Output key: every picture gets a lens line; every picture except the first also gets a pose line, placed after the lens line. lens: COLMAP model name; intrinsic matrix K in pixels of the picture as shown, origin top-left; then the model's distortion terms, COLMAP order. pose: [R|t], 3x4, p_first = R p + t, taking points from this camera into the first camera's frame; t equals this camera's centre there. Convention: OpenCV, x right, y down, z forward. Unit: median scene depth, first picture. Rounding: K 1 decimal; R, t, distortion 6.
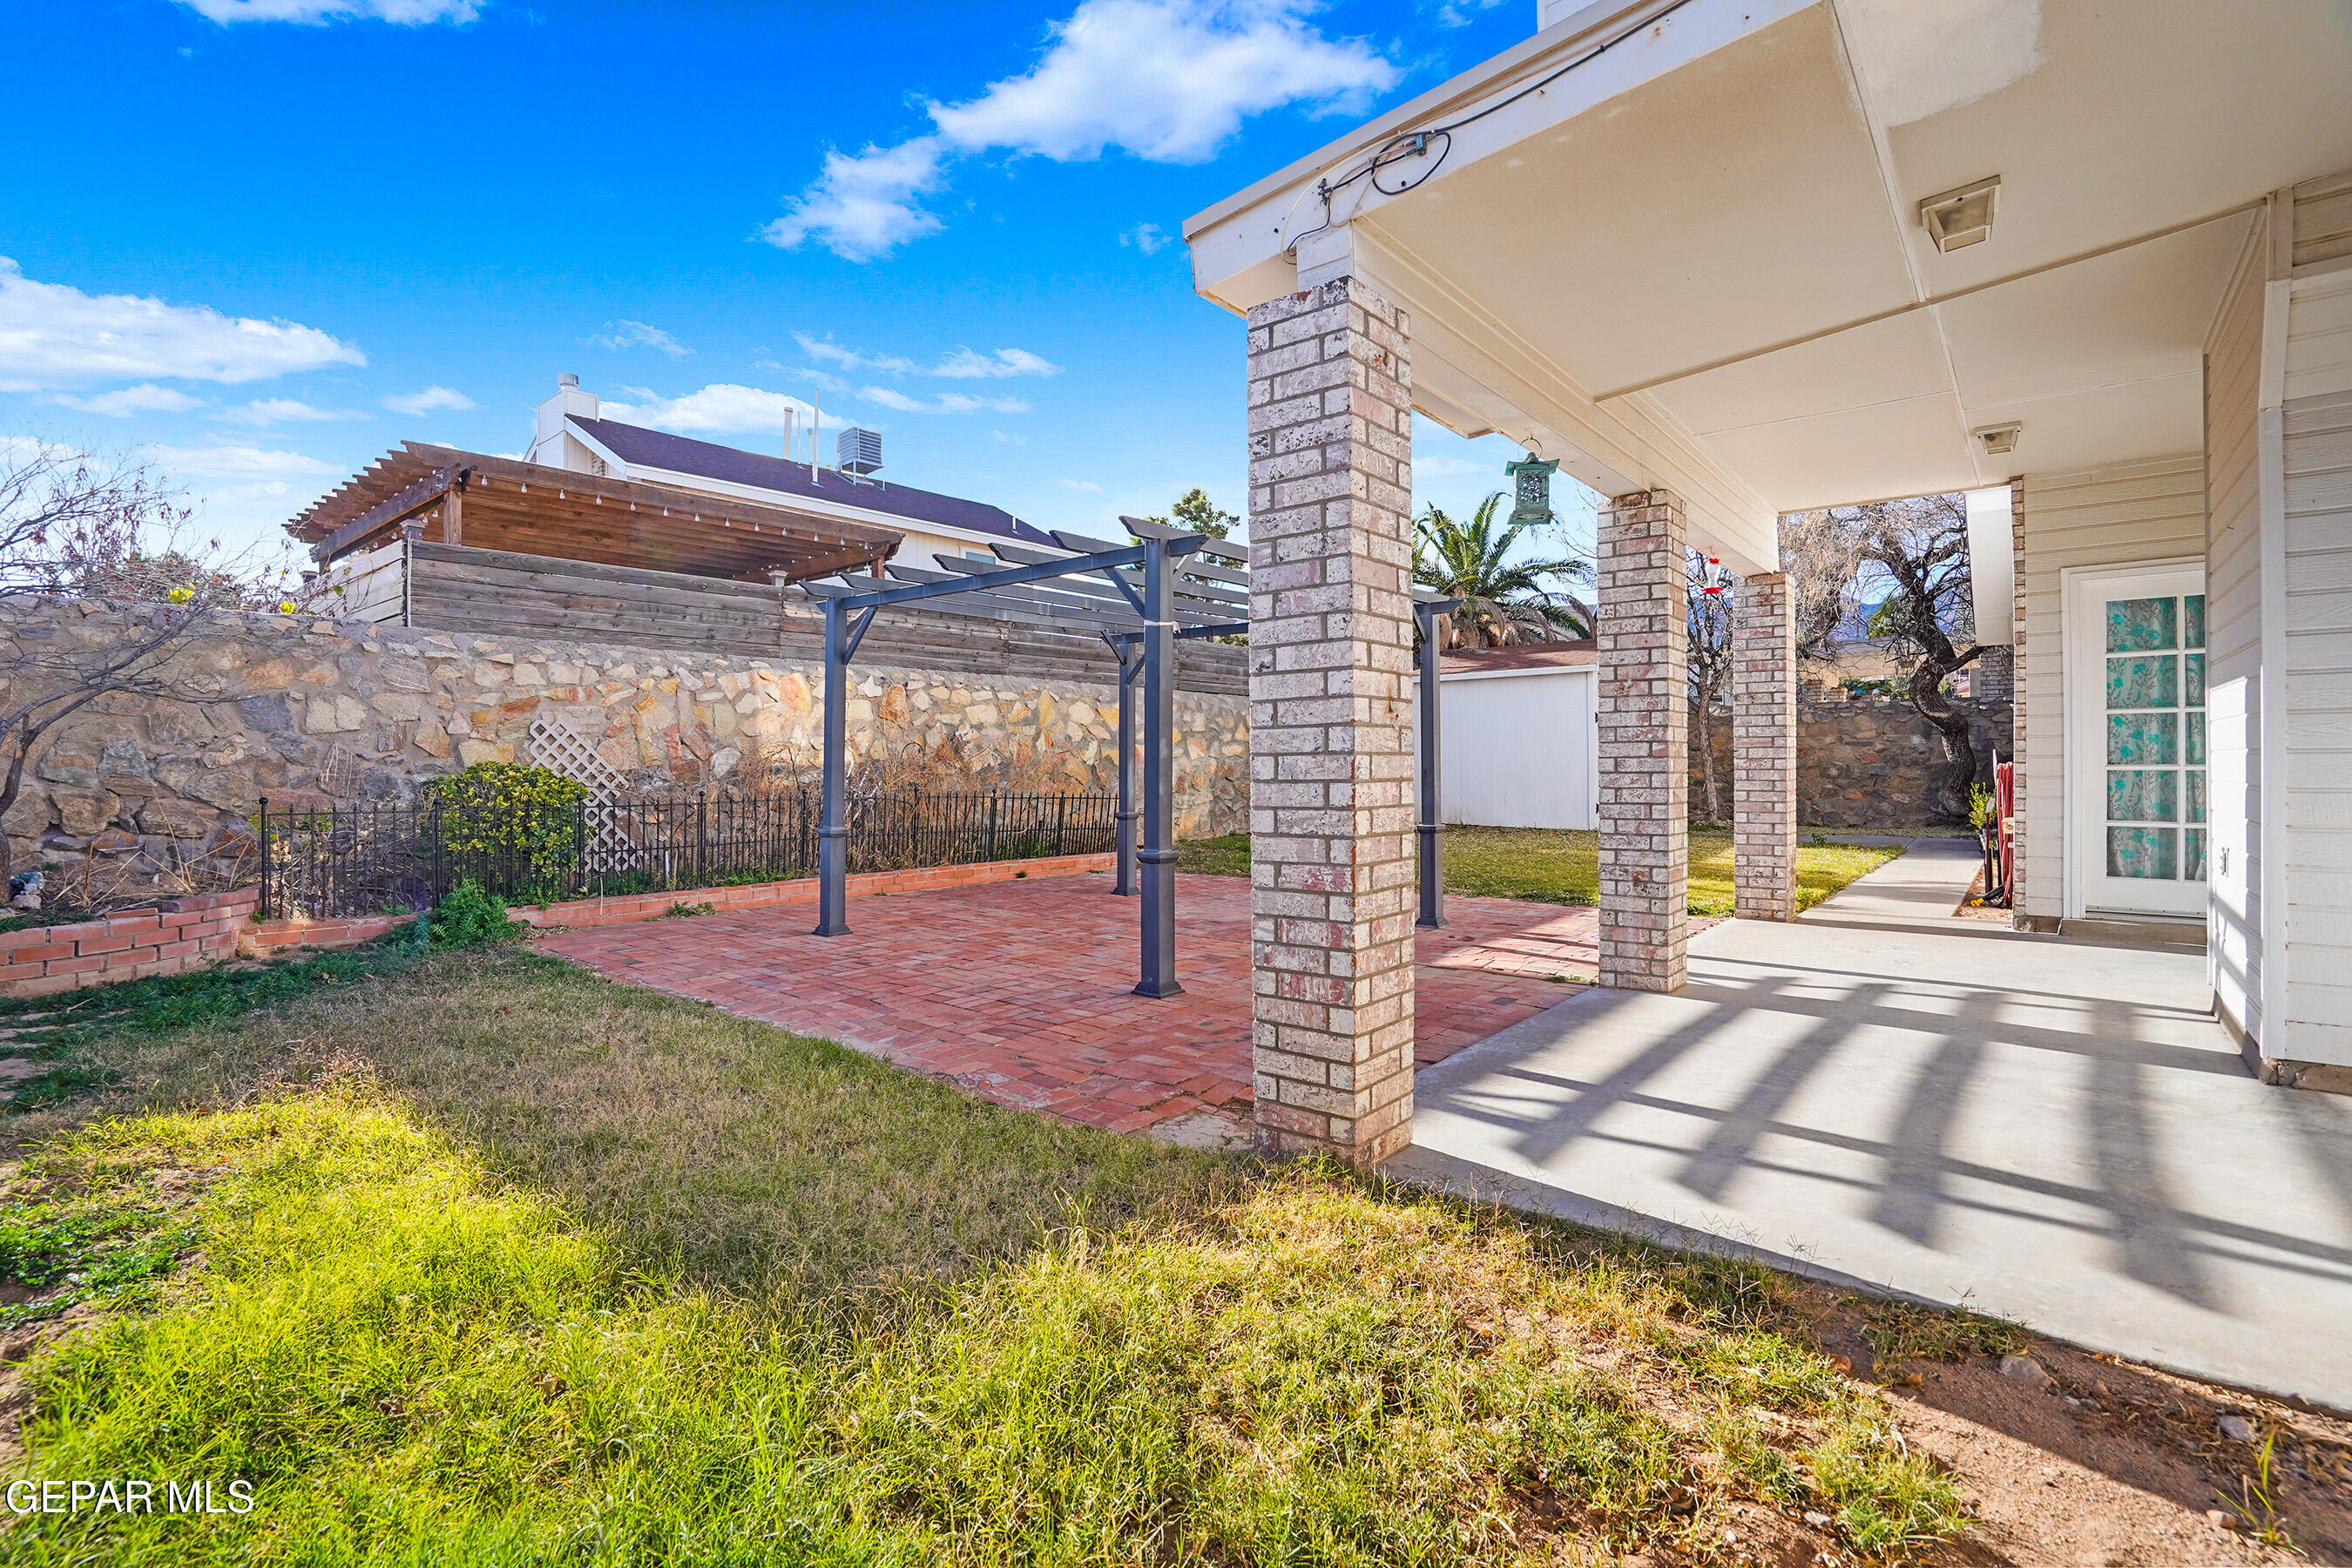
lens RADIAL K [[1114.6, 0, 1187.5], [0, 1114.6, 777.3], [0, 0, 1]] dist [-0.013581, 0.018221]
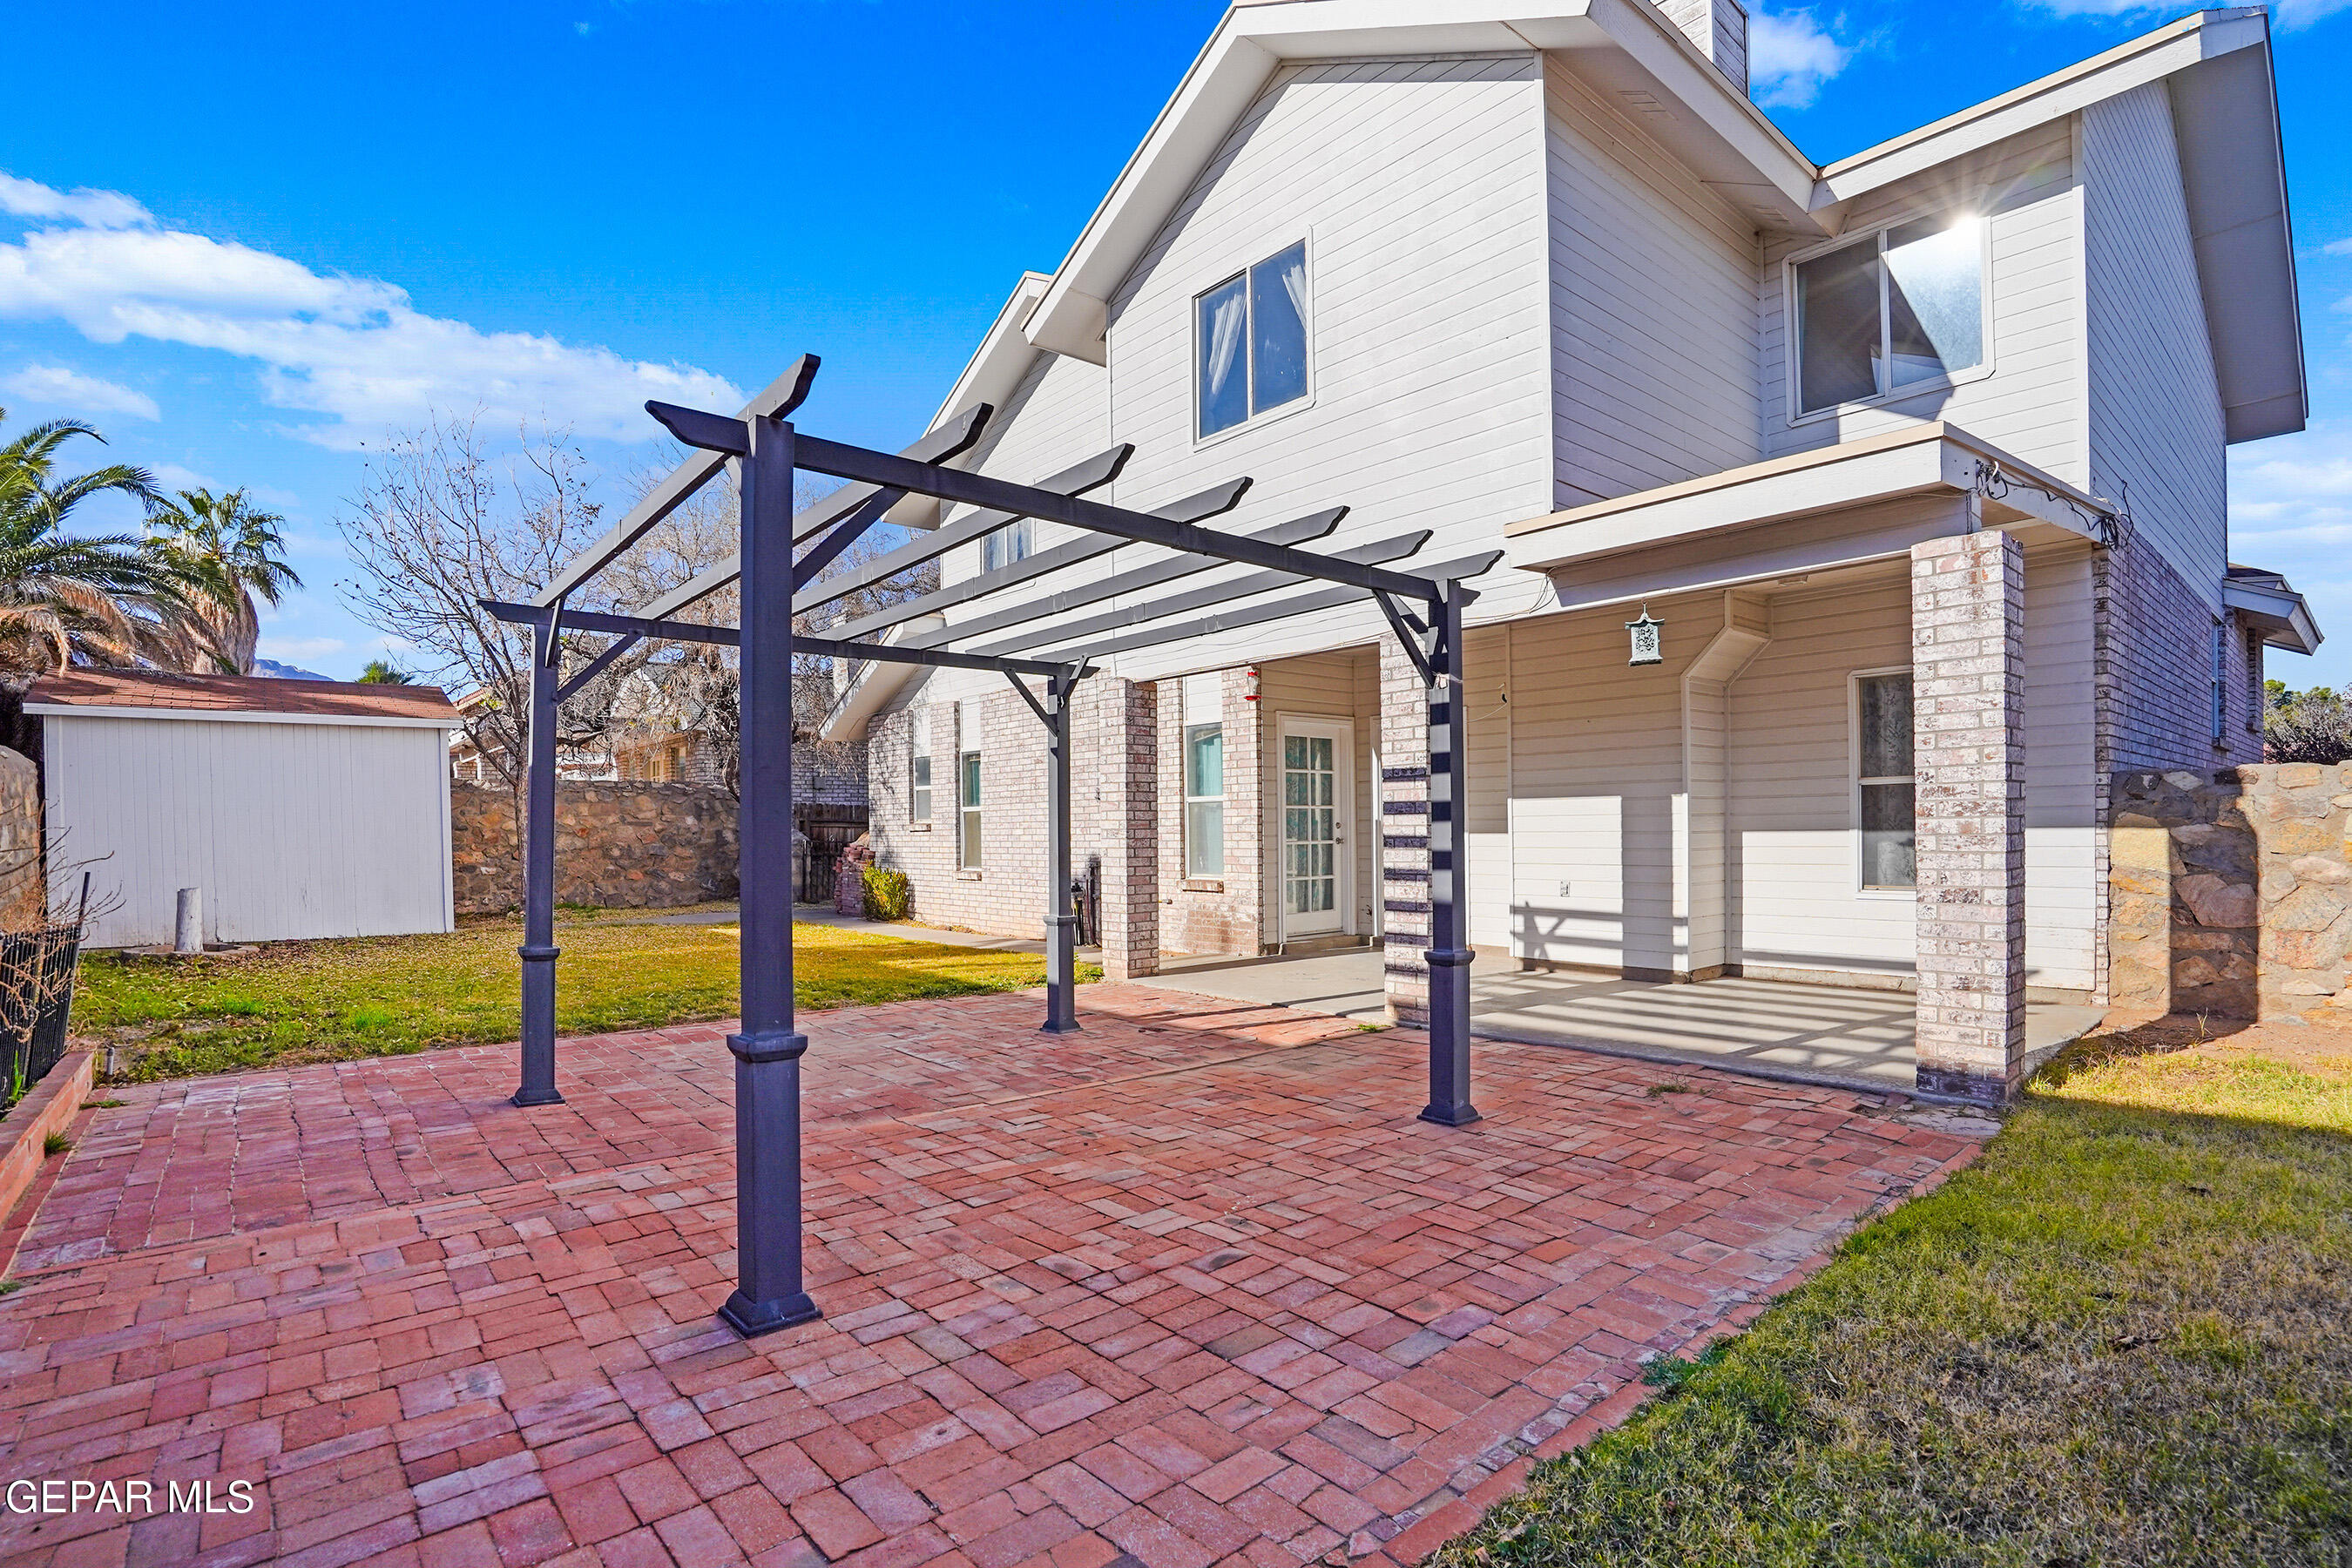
lens RADIAL K [[1114.6, 0, 1187.5], [0, 1114.6, 777.3], [0, 0, 1]] dist [-0.013581, 0.018221]
pose [[0.186013, 0.055100, 0.981001, -0.744222], [0.018642, 0.998049, -0.059593, -0.008272], [-0.982370, 0.029373, 0.184623, 0.855169]]
